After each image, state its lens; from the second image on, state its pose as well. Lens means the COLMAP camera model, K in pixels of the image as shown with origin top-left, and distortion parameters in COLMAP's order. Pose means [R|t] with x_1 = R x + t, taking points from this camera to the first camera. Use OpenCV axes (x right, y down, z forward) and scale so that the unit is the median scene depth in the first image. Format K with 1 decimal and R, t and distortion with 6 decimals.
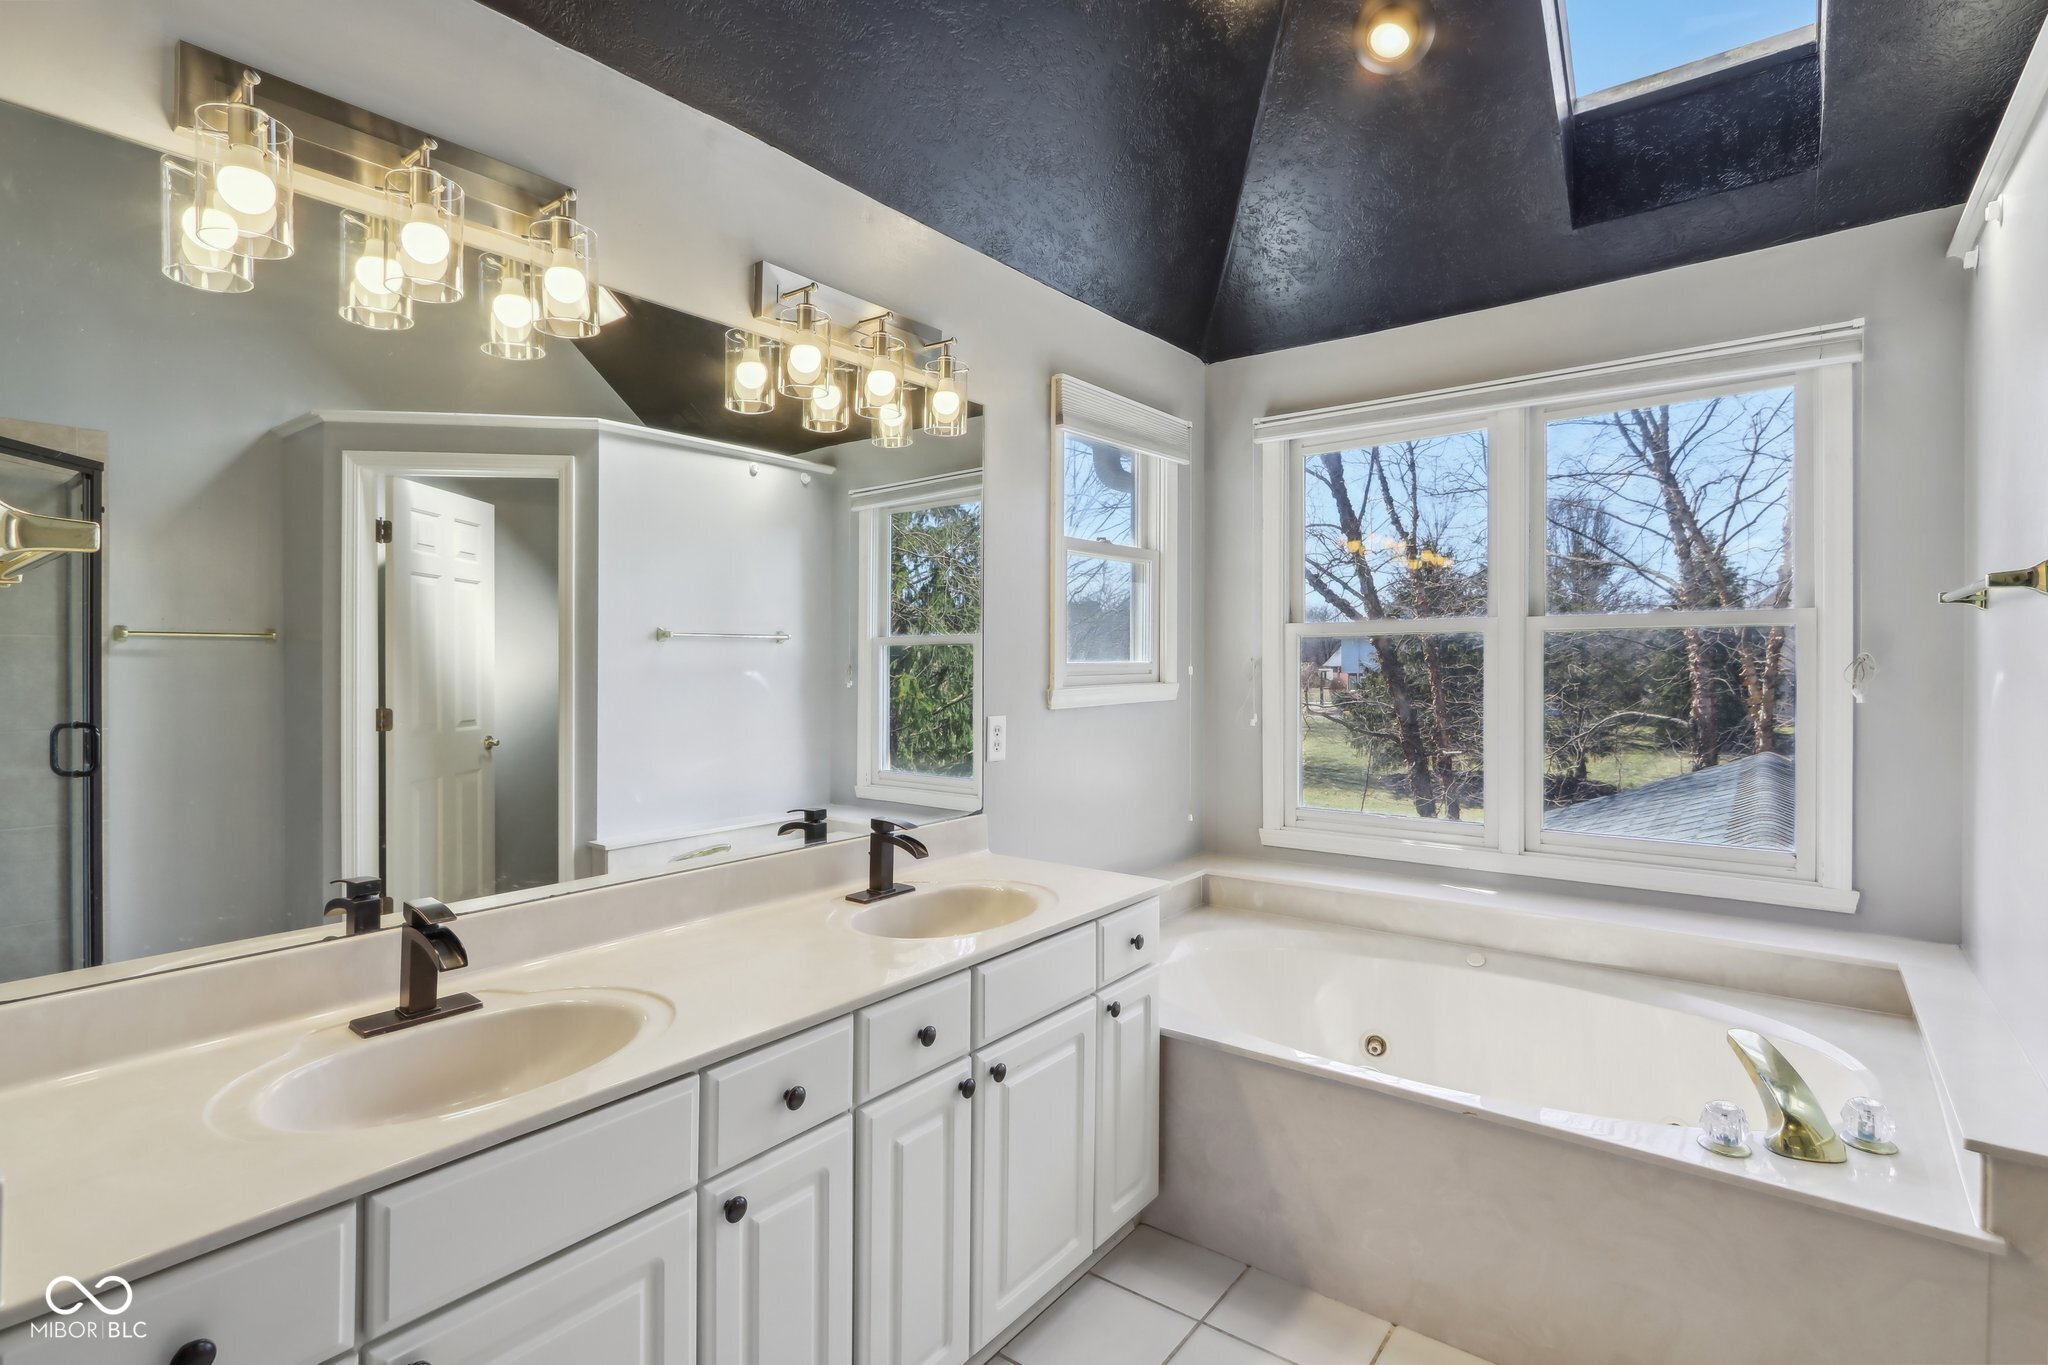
lens RADIAL K [[983.0, 0, 1031.3], [0, 983.0, 672.9], [0, 0, 1]] dist [0.000271, 0.000032]
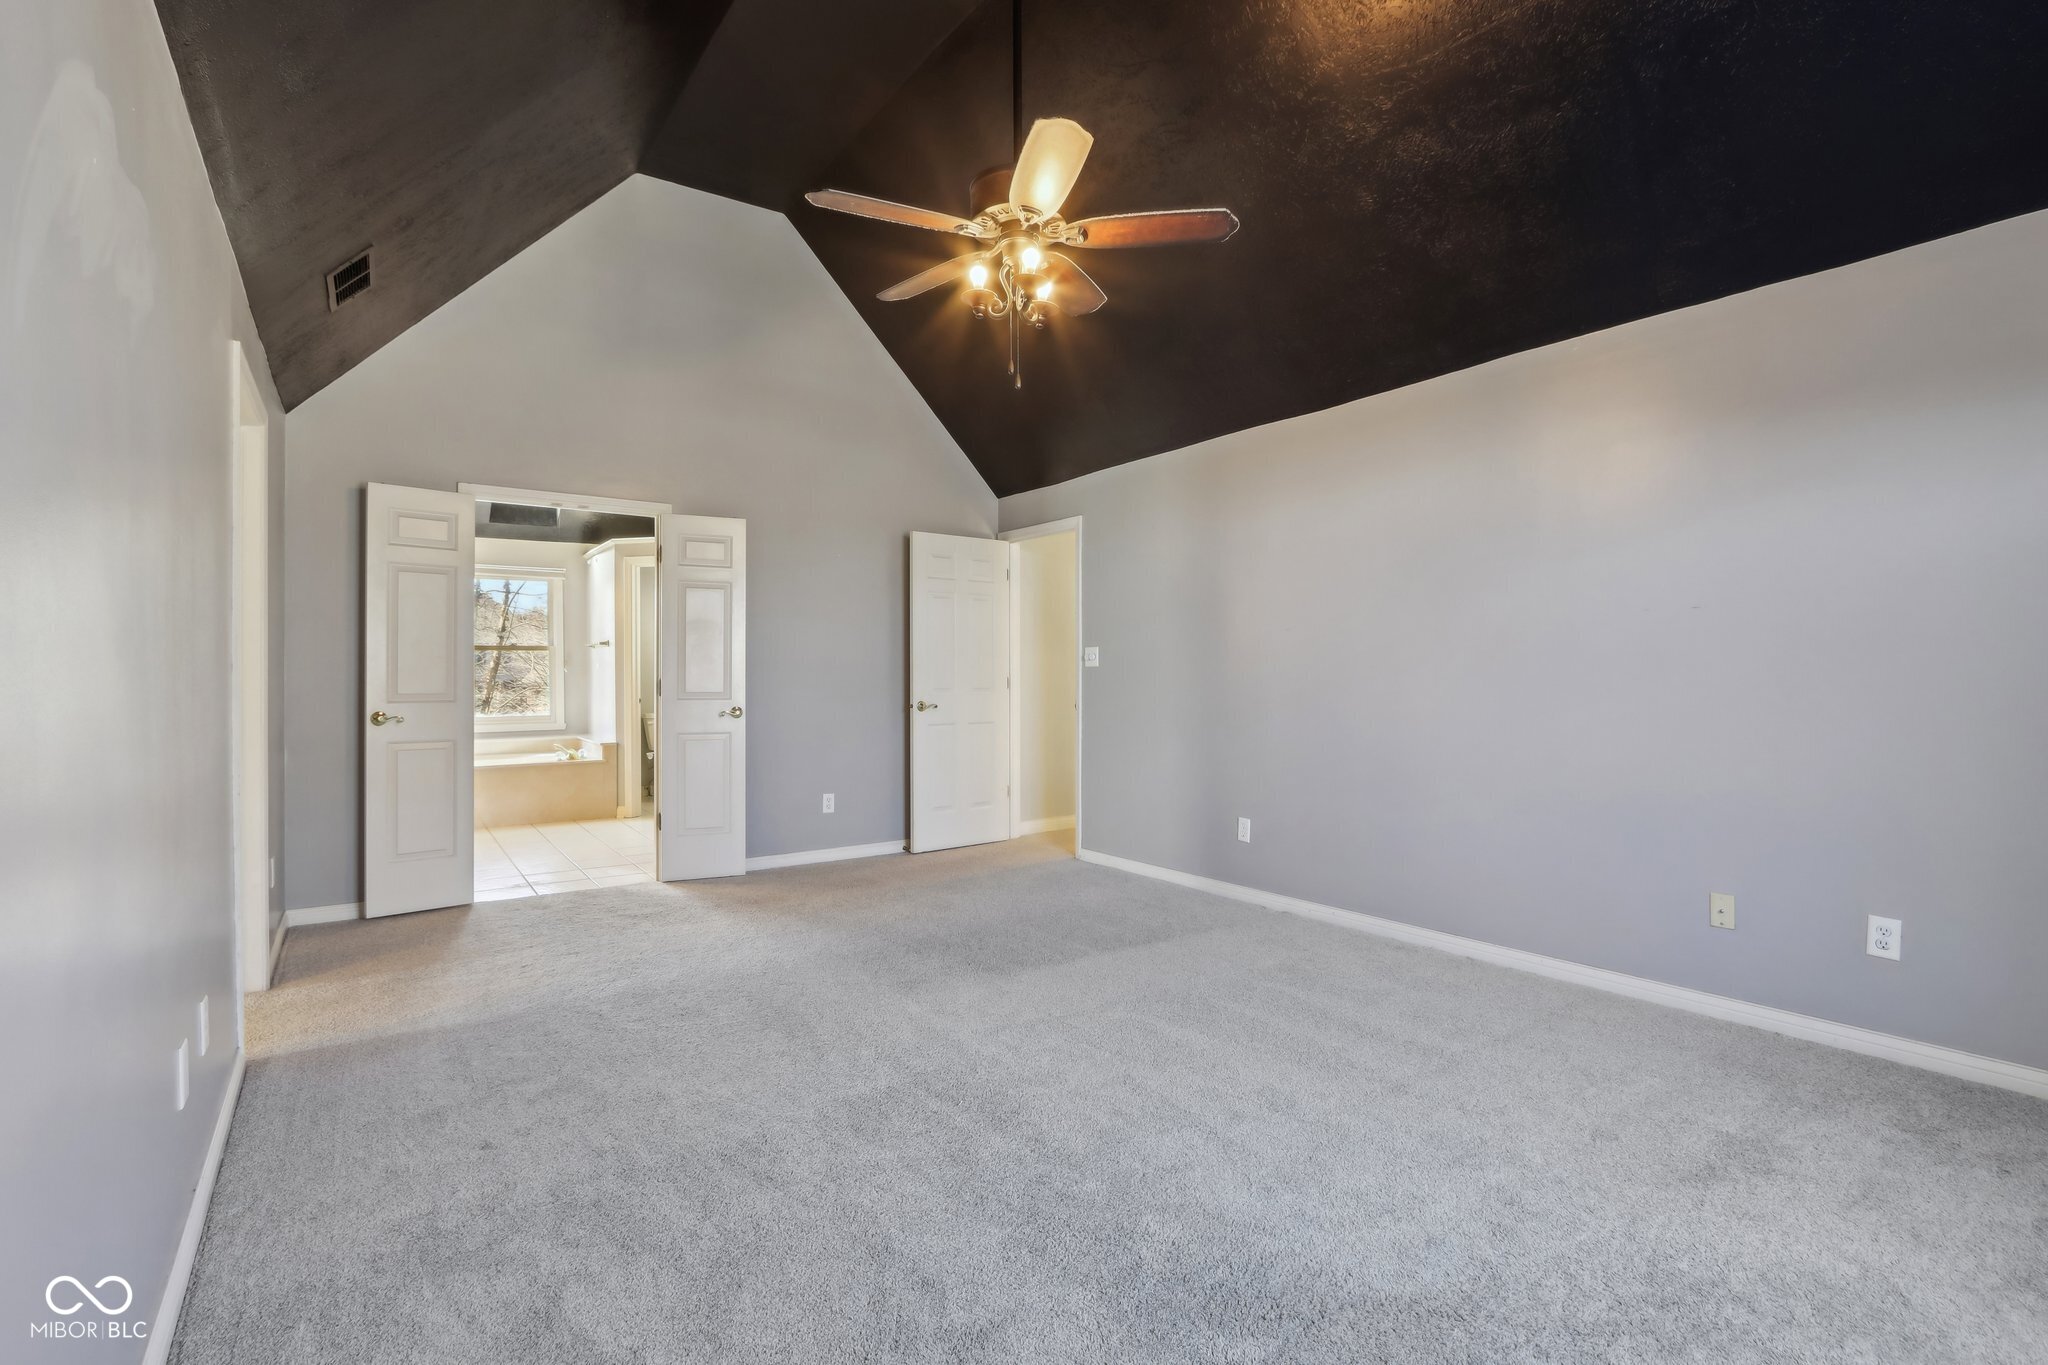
lens RADIAL K [[983.0, 0, 1026.3], [0, 983.0, 675.6], [0, 0, 1]] dist [0.000271, 0.000032]
pose [[0.331242, -0.007589, 0.943515, -2.089524], [0.010582, 0.999935, 0.004328, 0.044629], [-0.943486, 0.008551, 0.331301, -1.877615]]
